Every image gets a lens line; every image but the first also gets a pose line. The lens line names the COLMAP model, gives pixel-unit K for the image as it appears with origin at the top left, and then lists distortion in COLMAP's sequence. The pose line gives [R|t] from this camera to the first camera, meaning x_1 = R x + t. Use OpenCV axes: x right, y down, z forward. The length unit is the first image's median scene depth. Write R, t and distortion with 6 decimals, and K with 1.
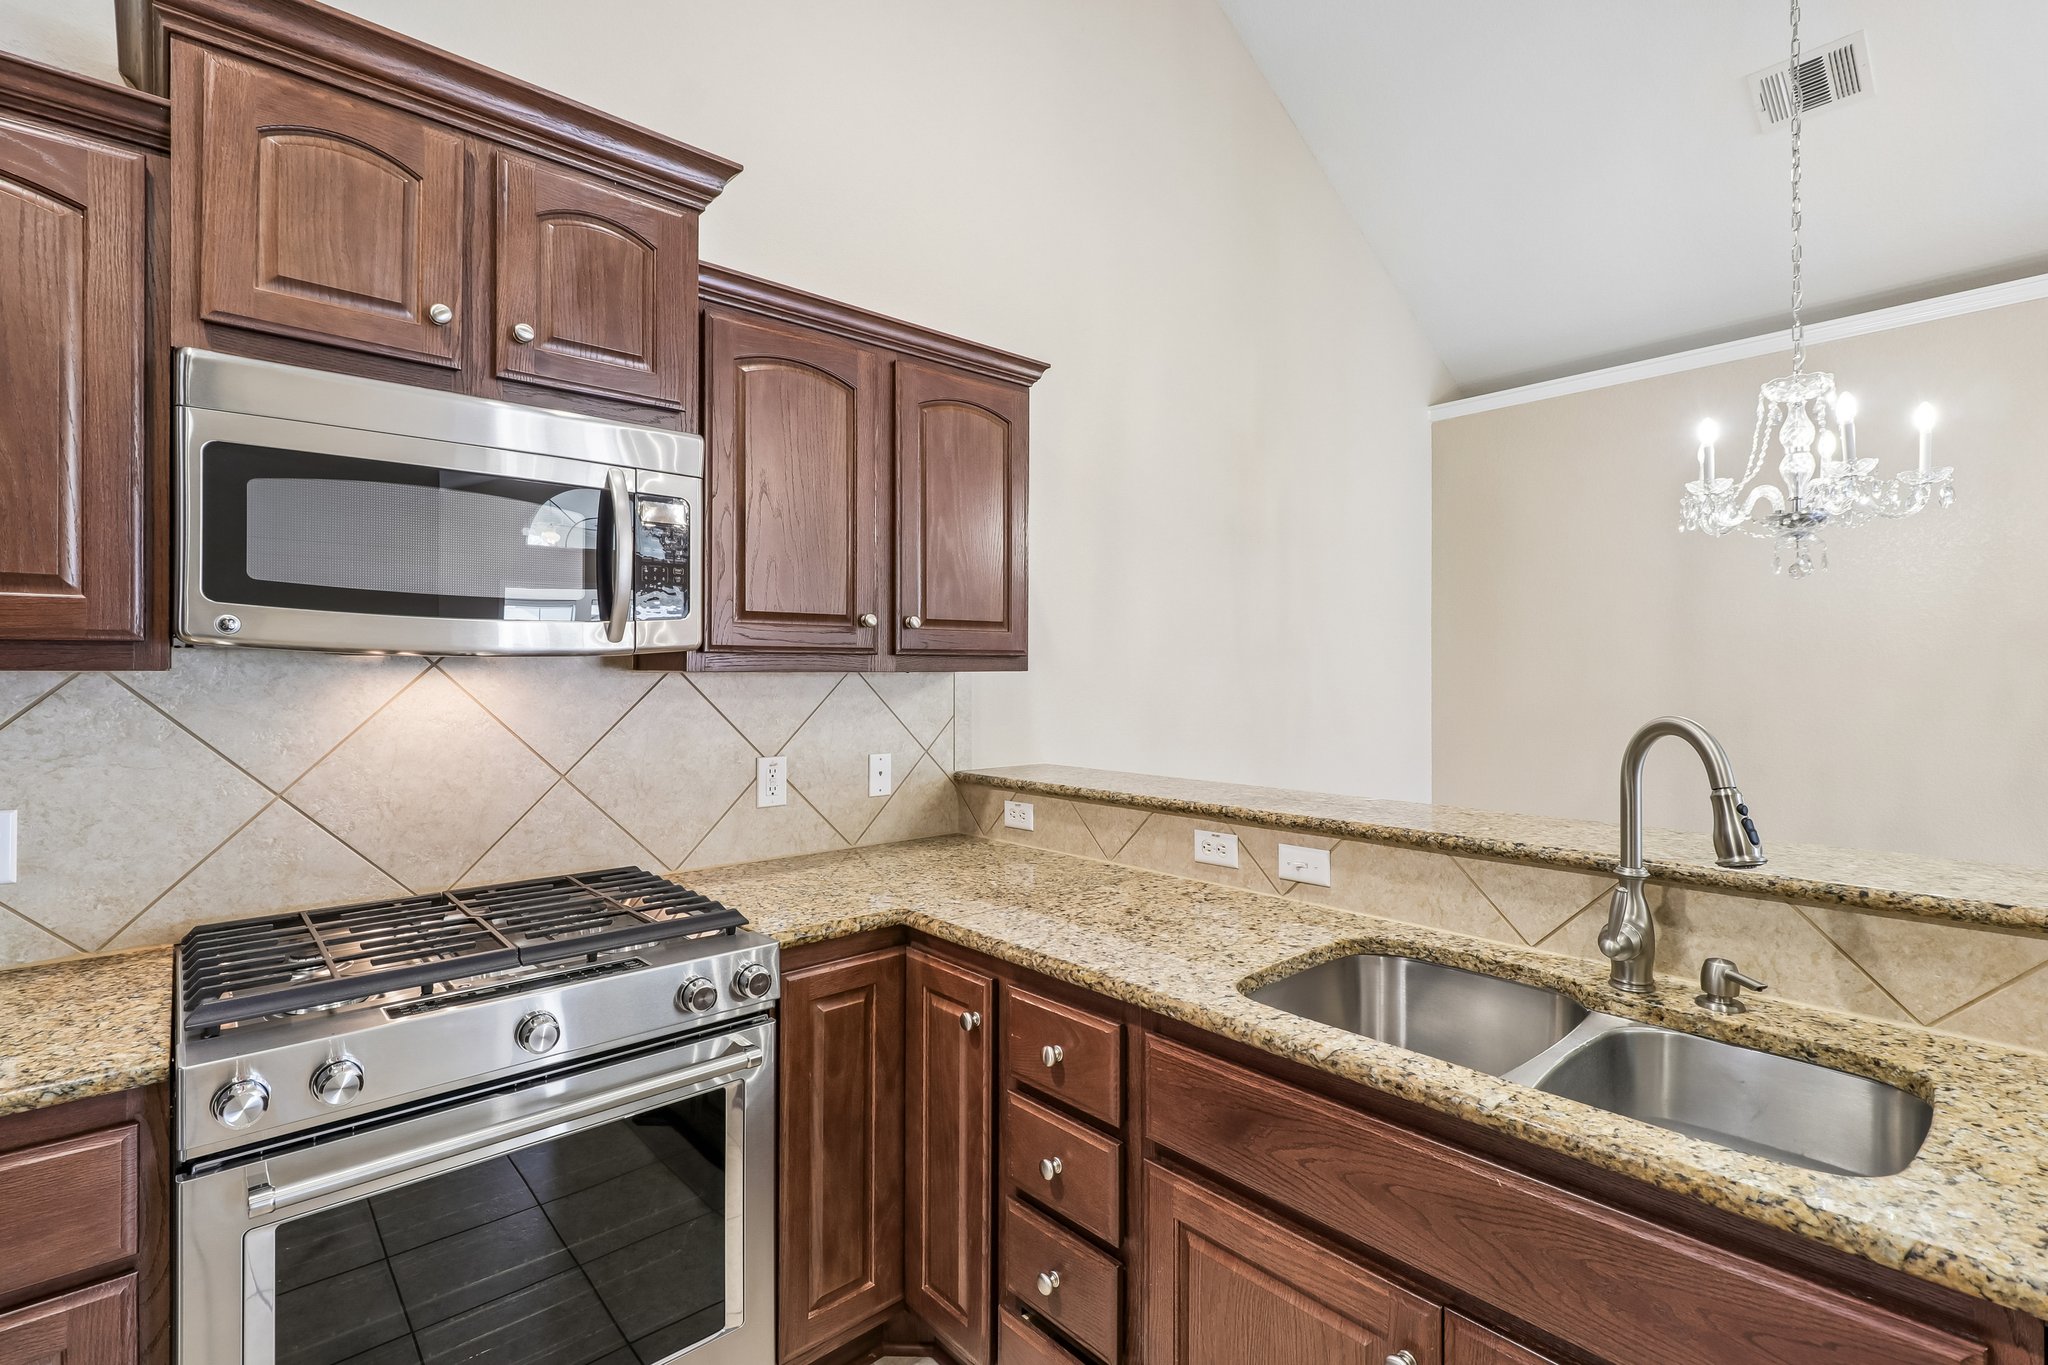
lens RADIAL K [[971.9, 0, 1020.5], [0, 971.9, 672.1], [0, 0, 1]] dist [0.003222, -0.001133]
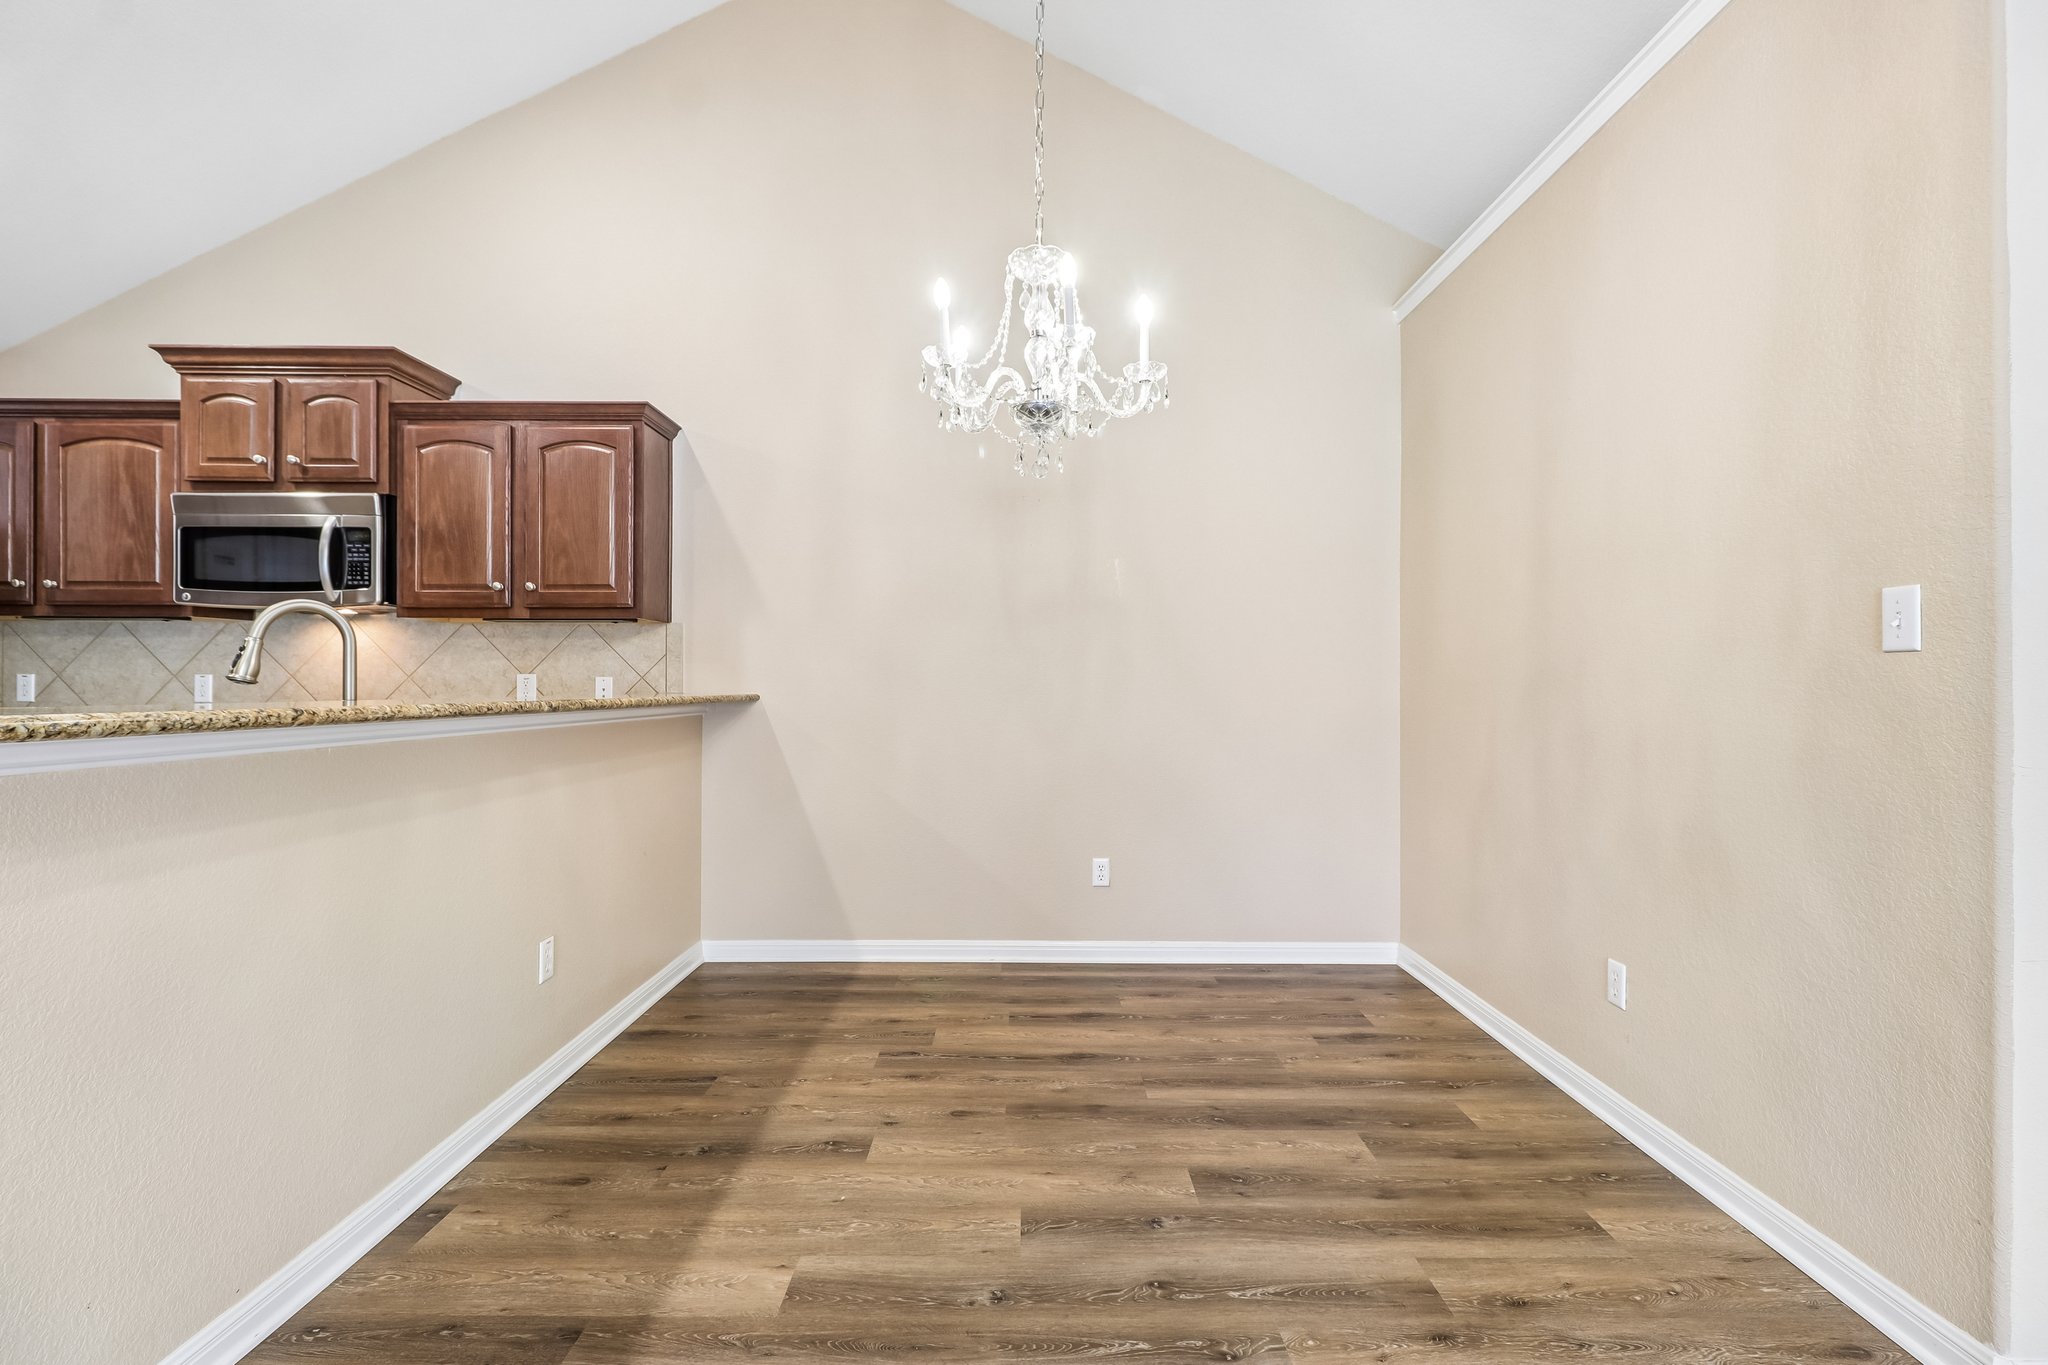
lens RADIAL K [[954.6, 0, 1024.0], [0, 954.6, 682.5], [0, 0, 1]] dist [0.001164, -0.000264]
pose [[0.736226, -0.000997, -0.676735, 1.936932], [-0.003332, 0.999981, -0.005098, 0.139848], [0.676728, 0.006008, 0.736209, 0.485436]]
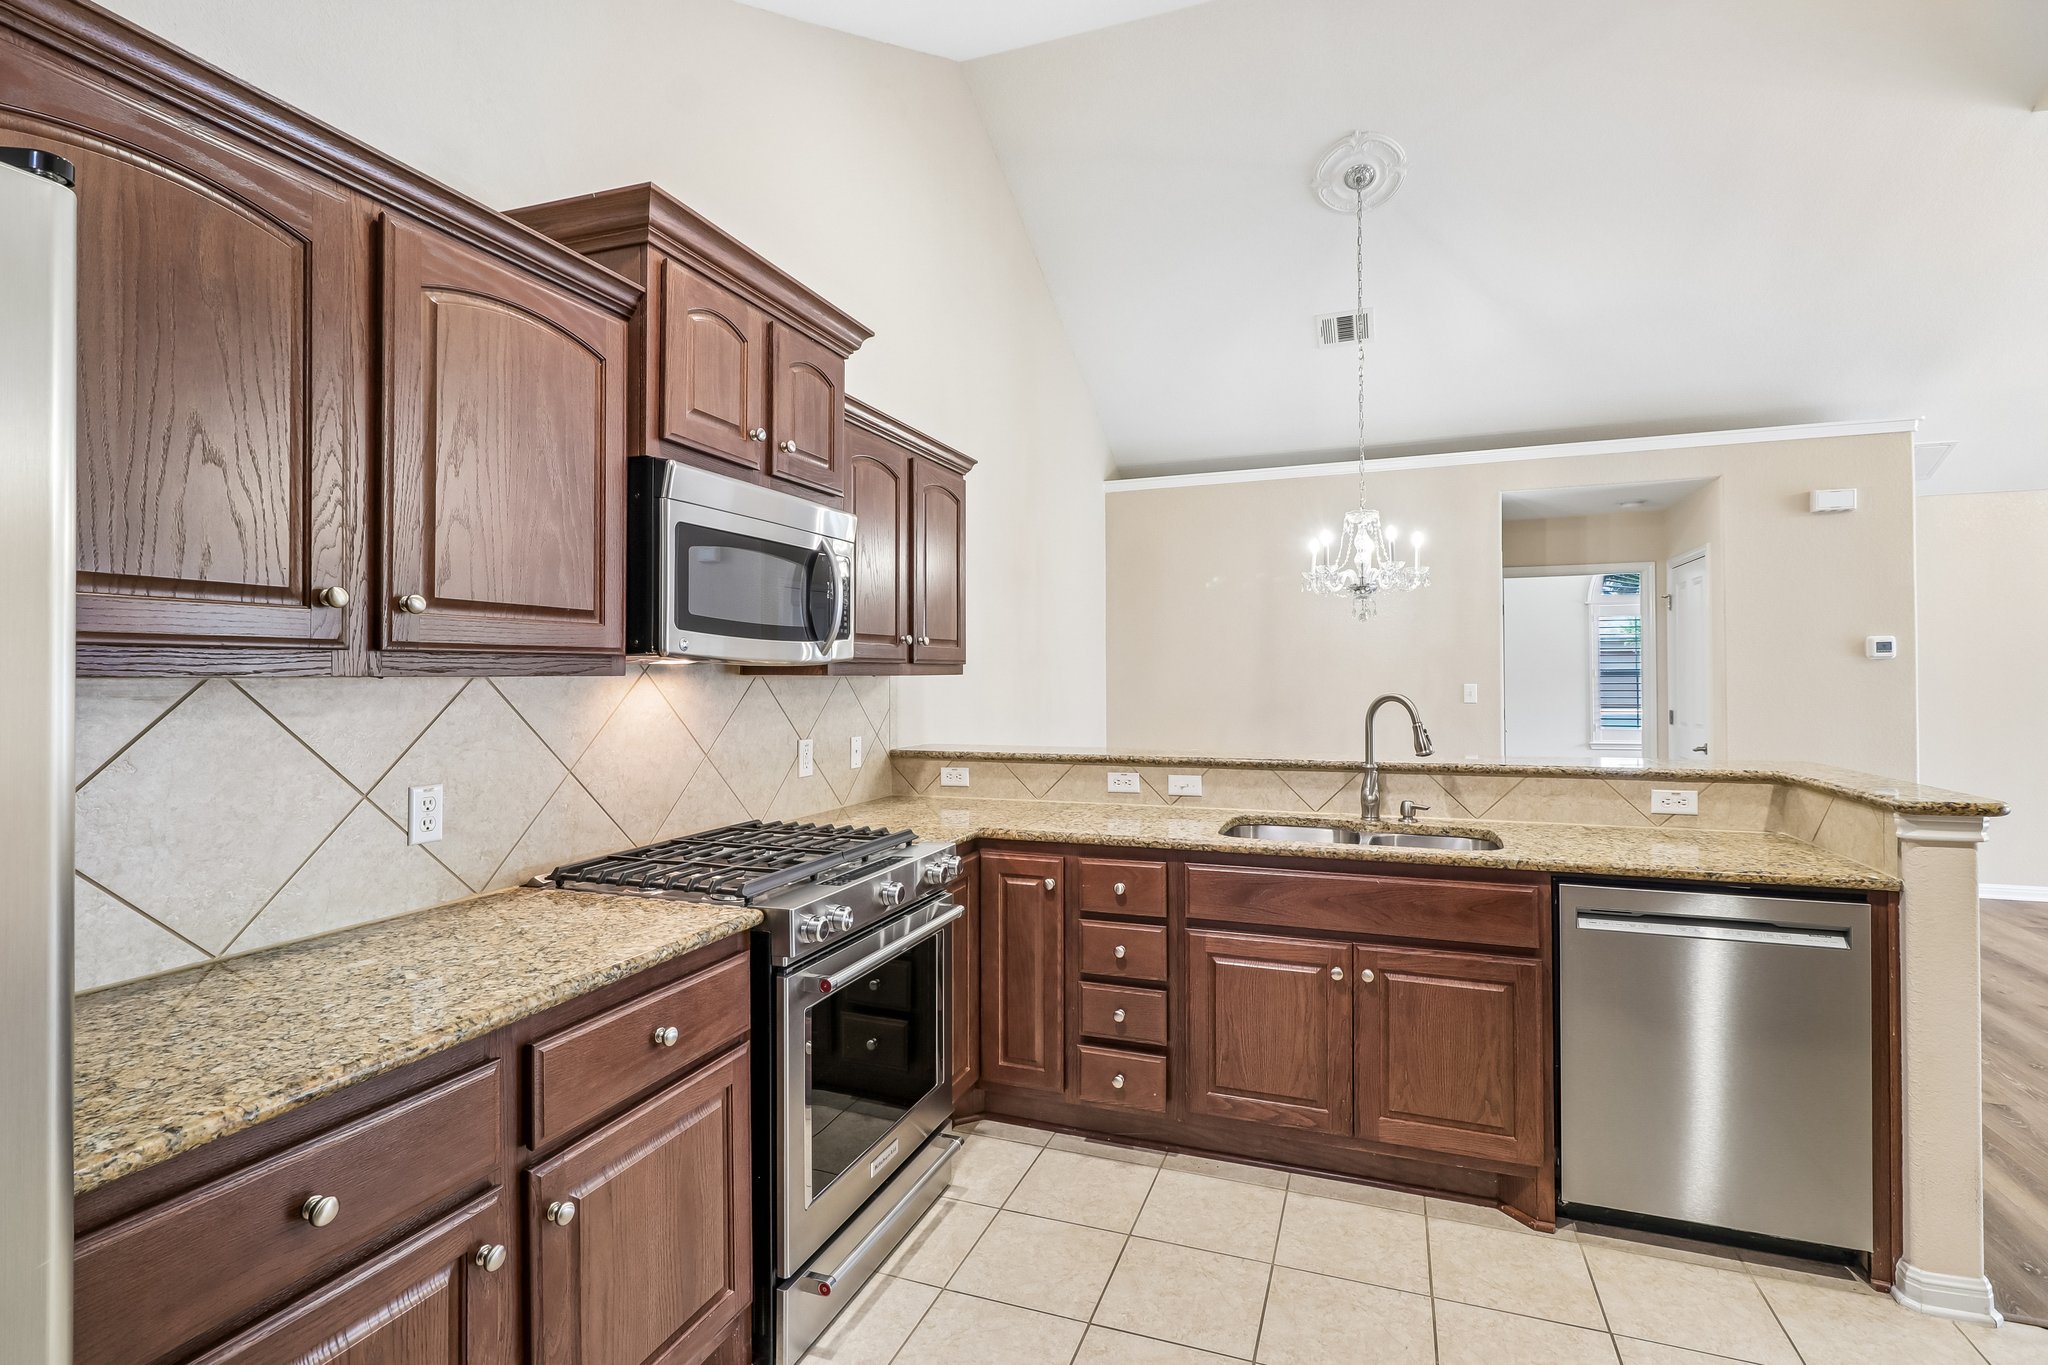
lens RADIAL K [[961.0, 0, 1029.5], [0, 961.0, 675.1], [0, 0, 1]] dist [0.001270, -0.000207]
pose [[0.890390, -0.004092, 0.455181, -0.761236], [0.004835, 0.999988, -0.000469, 0.000880], [-0.455173, 0.002619, 0.890399, -0.413378]]
